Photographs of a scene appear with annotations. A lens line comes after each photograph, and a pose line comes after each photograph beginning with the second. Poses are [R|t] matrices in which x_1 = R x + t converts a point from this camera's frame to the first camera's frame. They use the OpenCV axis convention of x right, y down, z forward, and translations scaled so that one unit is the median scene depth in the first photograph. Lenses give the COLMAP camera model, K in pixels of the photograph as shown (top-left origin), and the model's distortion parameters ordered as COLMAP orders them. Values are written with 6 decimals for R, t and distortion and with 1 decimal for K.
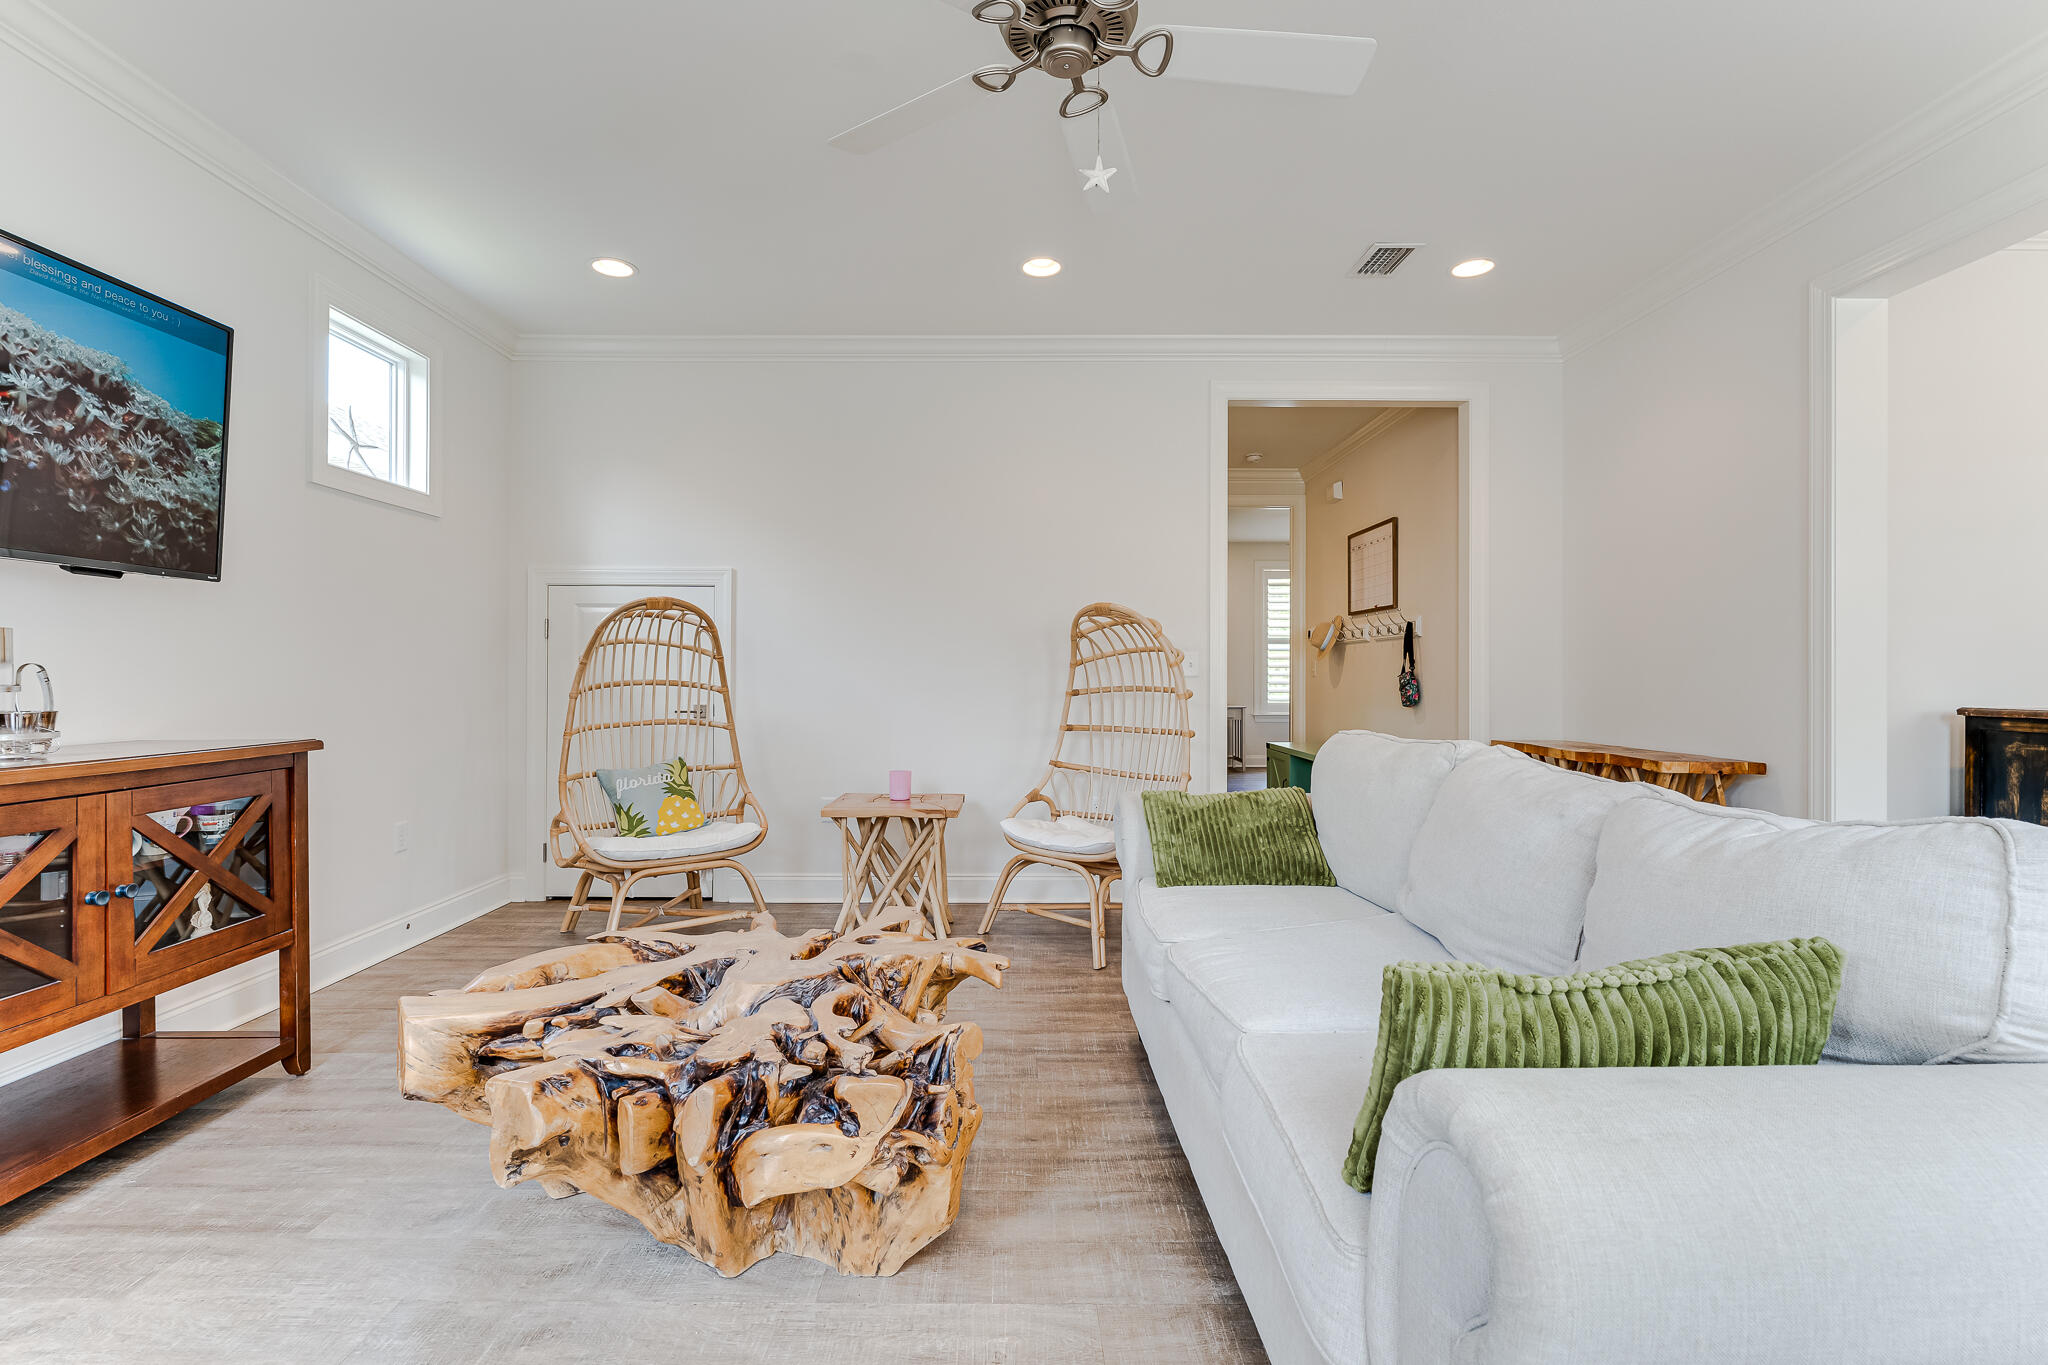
lens RADIAL K [[937.3, 0, 1007.3], [0, 937.3, 670.7], [0, 0, 1]] dist [-0.002630, -0.000295]
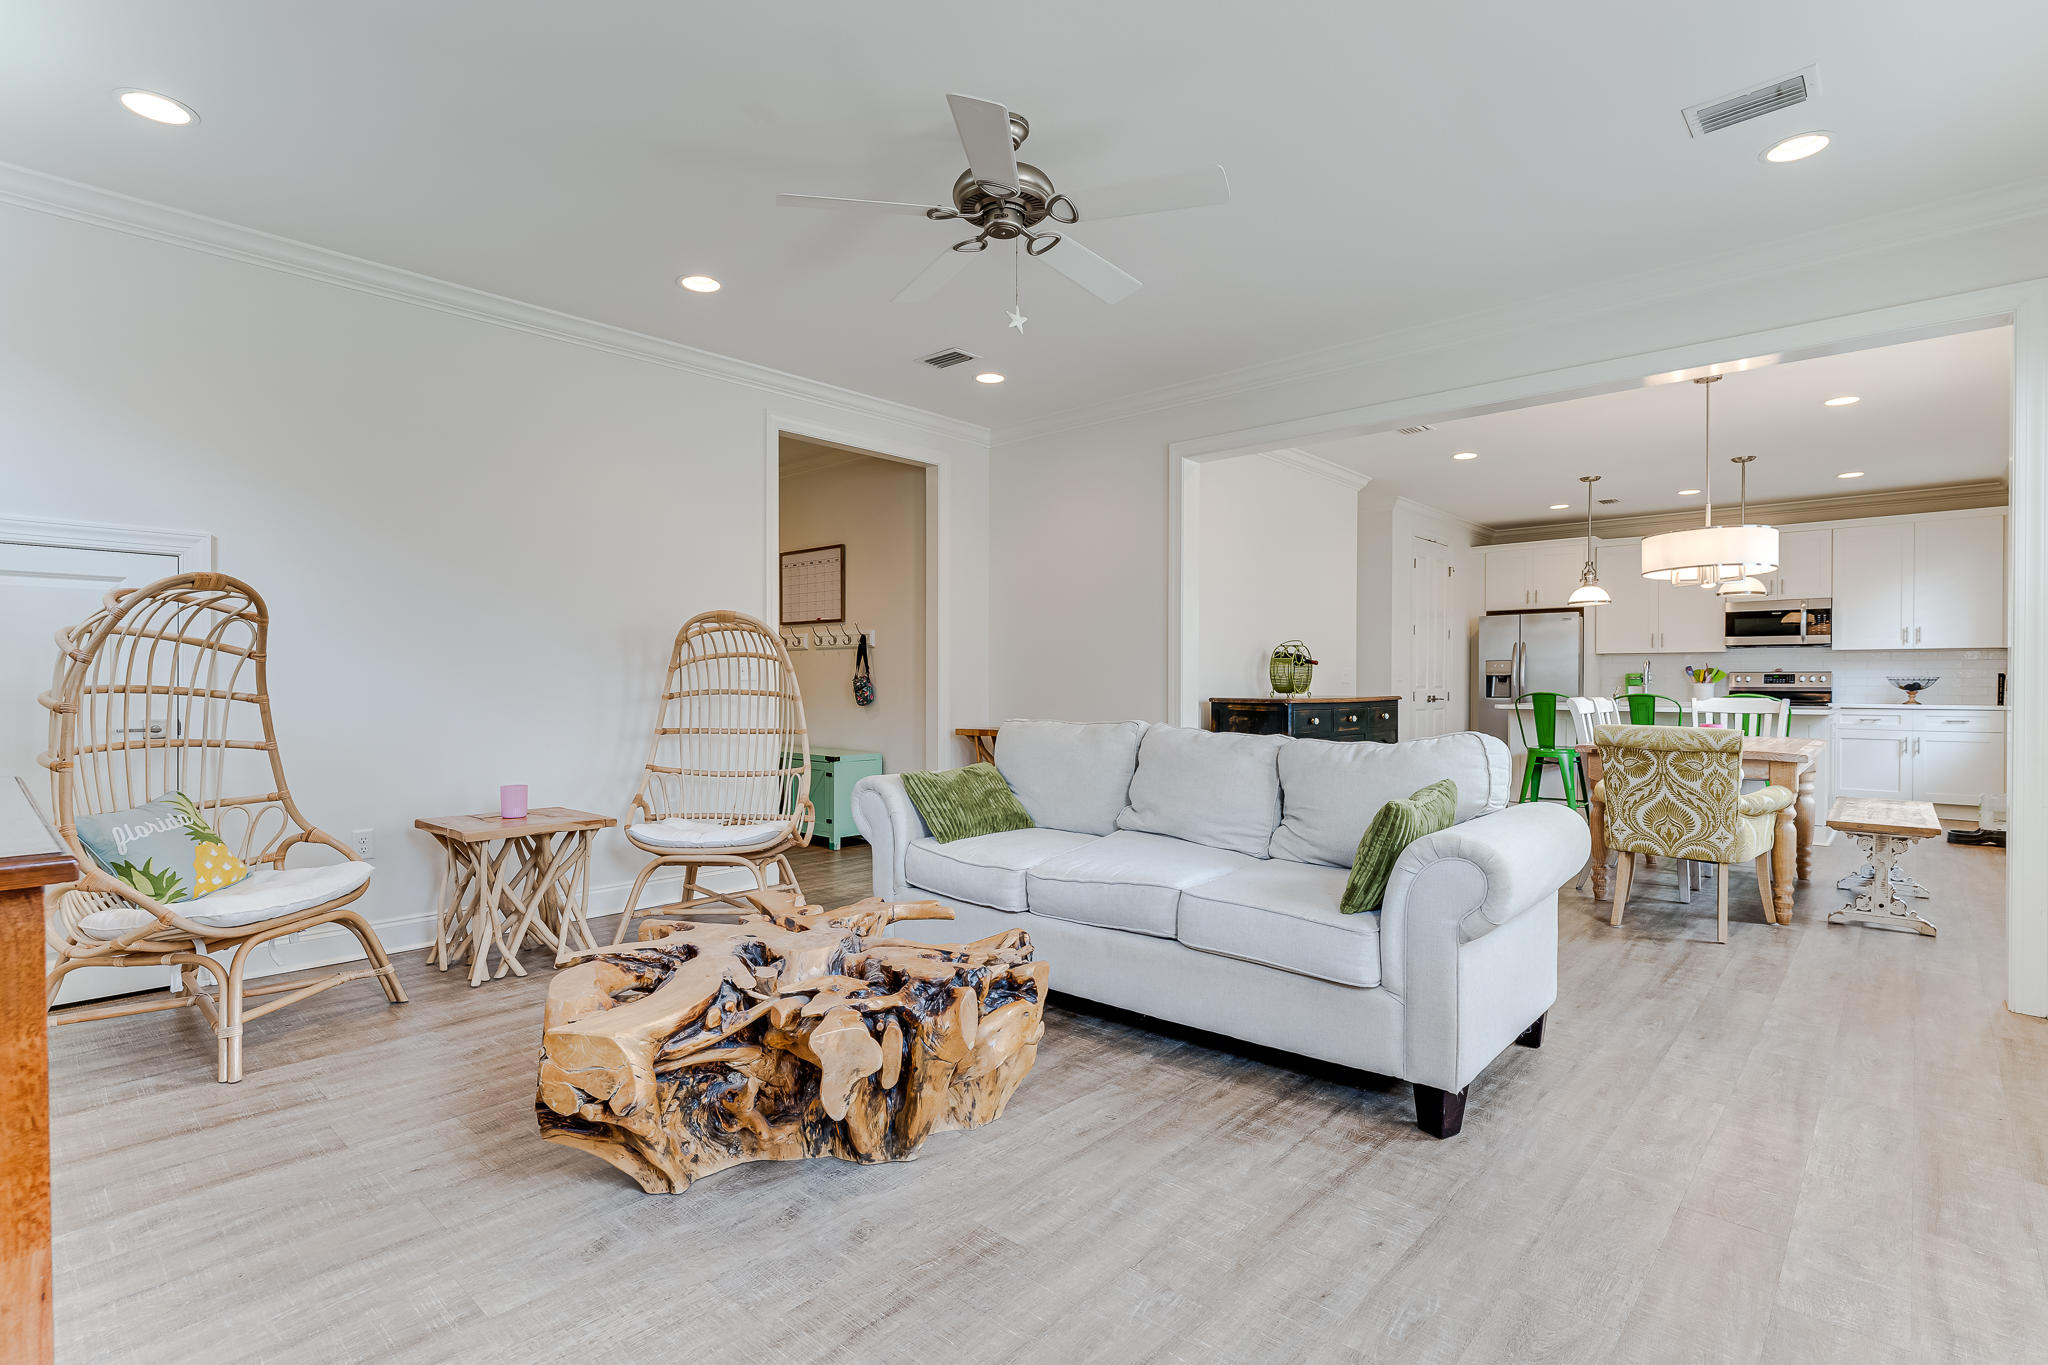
lens RADIAL K [[982.3, 0, 1024.0], [0, 982.3, 682.5], [0, 0, 1]] dist [0.000416, 0.000145]
pose [[0.673635, -0.002086, 0.739062, -0.488775], [-0.004281, 0.999968, 0.006725, -0.000342], [-0.739052, -0.007695, 0.673604, 0.003610]]
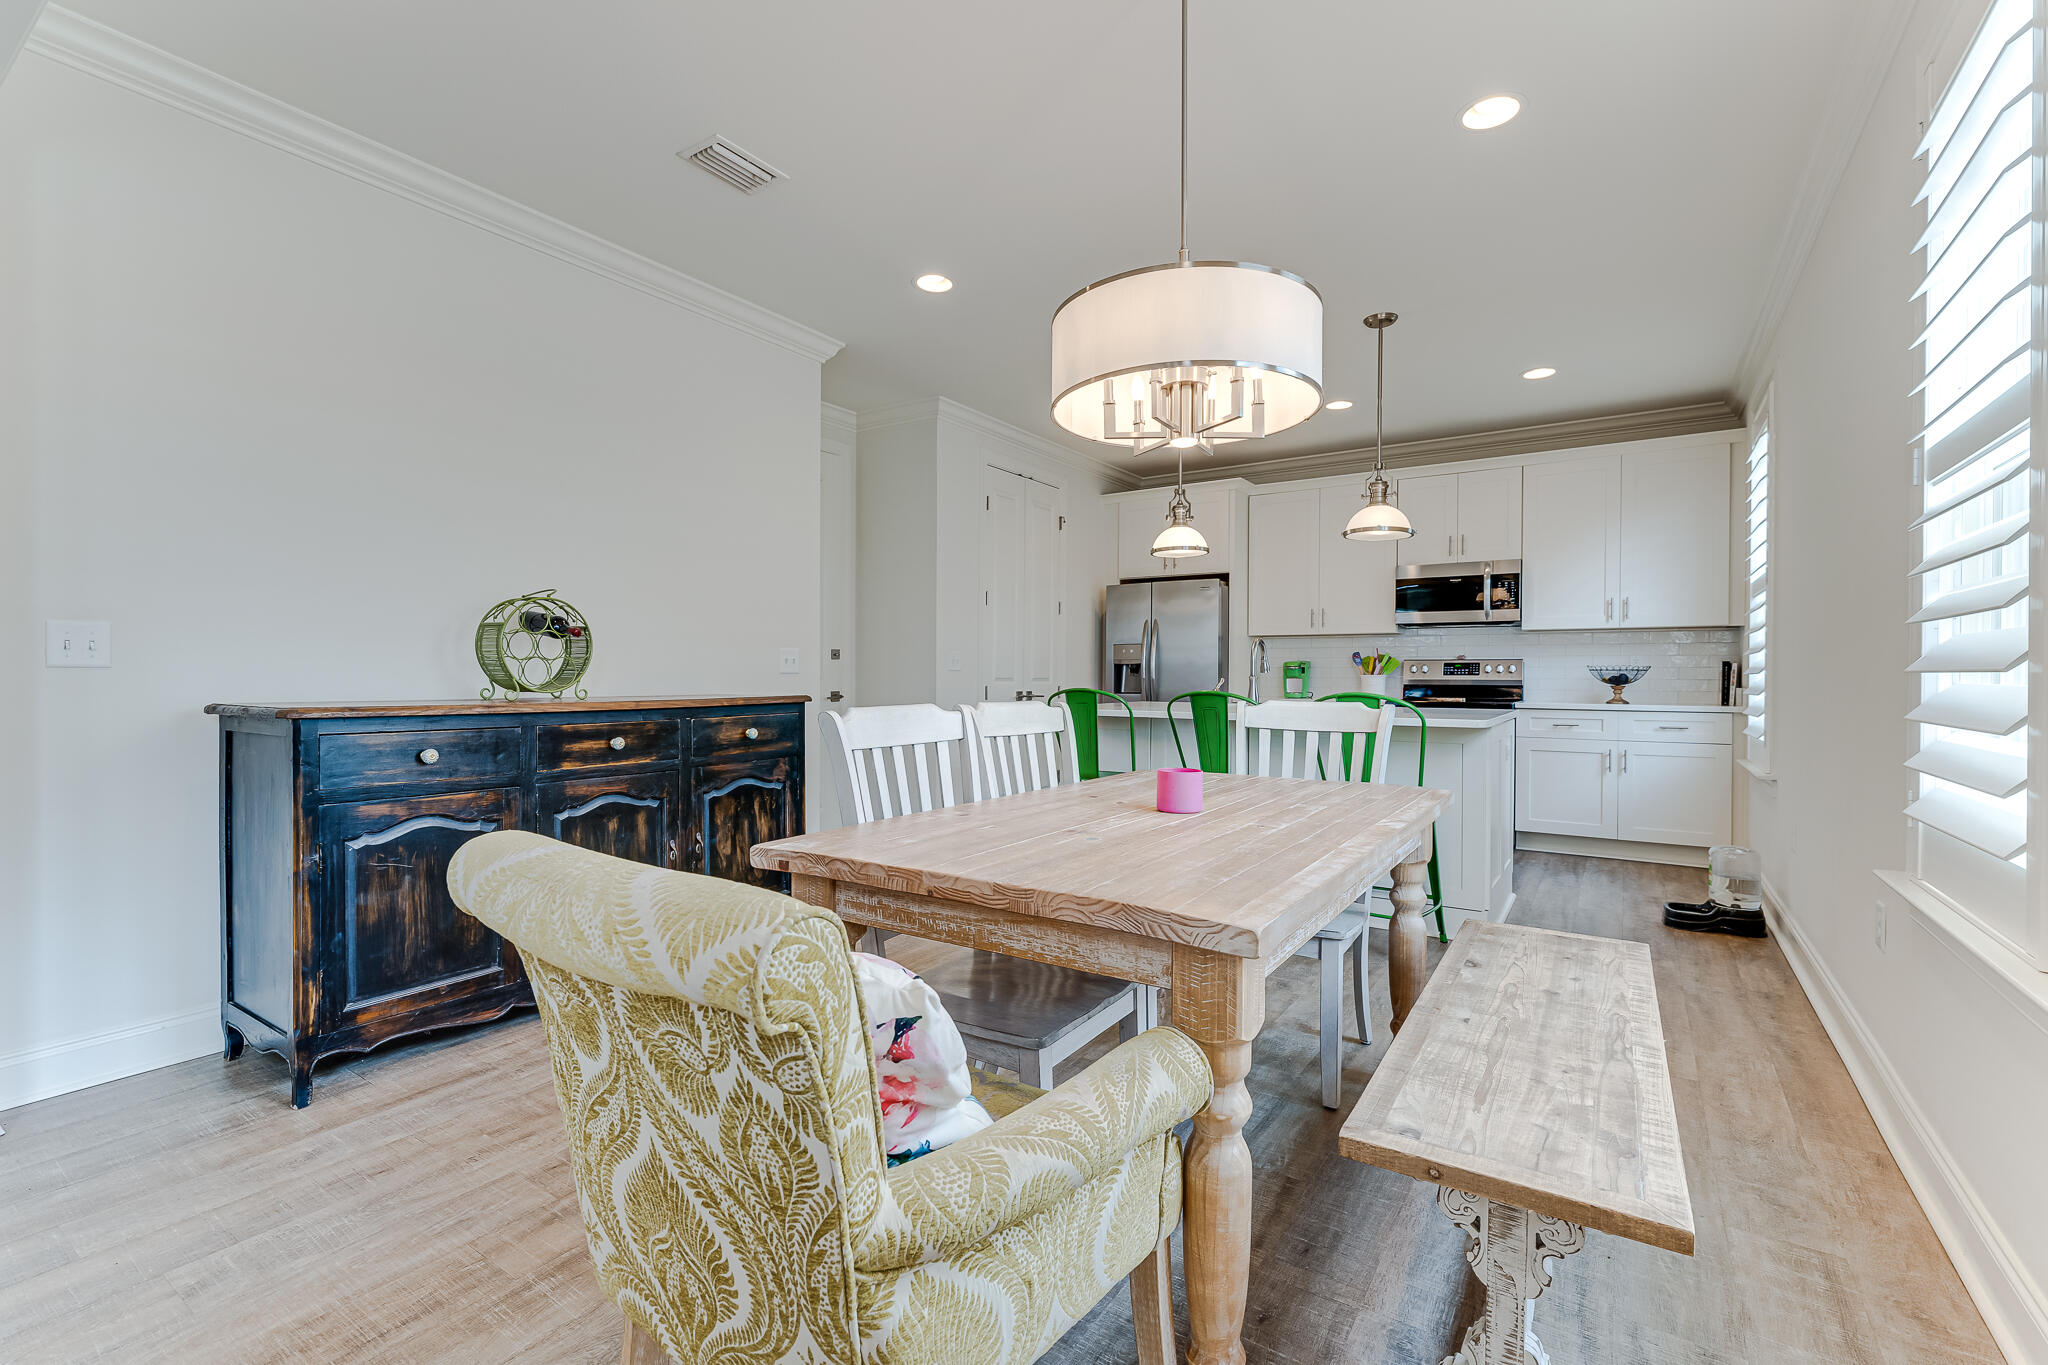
lens RADIAL K [[900.8, 0, 1017.4], [0, 900.8, 676.7], [0, 0, 1]] dist [0.000702, 0.000076]
pose [[0.560931, -0.003310, 0.827856, 0.640191], [-0.006614, 0.999942, 0.008479, 0.004678], [-0.827836, -0.010232, 0.560876, 0.002370]]
